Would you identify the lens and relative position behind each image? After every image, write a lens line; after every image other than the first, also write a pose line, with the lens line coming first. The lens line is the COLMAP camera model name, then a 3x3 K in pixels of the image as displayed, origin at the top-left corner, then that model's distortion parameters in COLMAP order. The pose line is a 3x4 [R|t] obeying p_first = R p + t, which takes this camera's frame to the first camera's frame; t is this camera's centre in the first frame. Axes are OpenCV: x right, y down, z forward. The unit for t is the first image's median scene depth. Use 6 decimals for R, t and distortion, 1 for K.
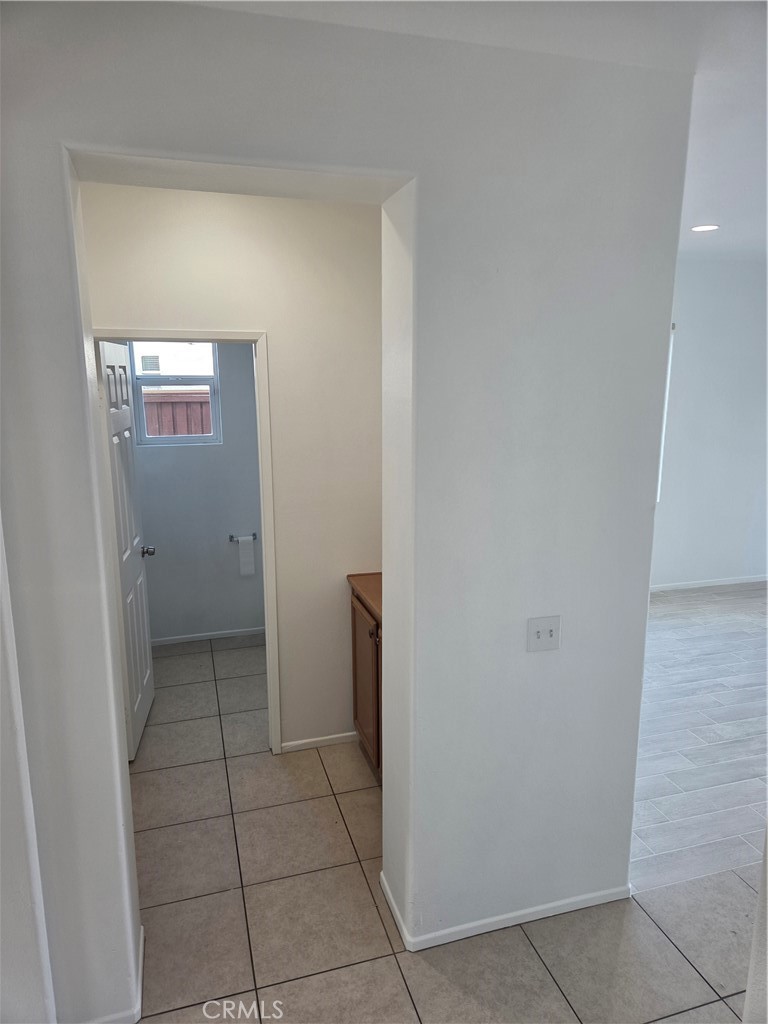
lens RADIAL K [[689.3, 0, 389.9], [0, 689.3, 510.3], [0, 0, 1]] dist [0.031720, -0.029334]
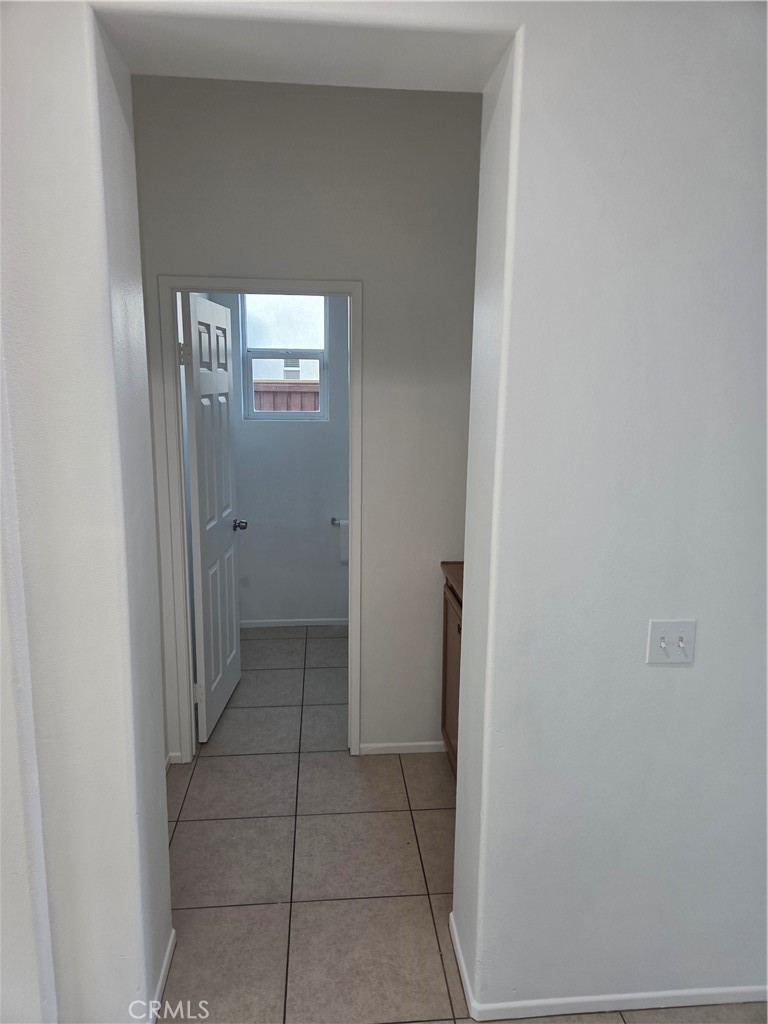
lens RADIAL K [[689.3, 0, 379.0], [0, 689.3, 510.5], [0, 0, 1]] dist [0.031720, -0.029334]
pose [[0.976534, 0.054419, -0.208376, 0.045056], [-0.056160, 0.998419, -0.002444, 0.039091], [0.207914, 0.014089, 0.978046, 0.139023]]
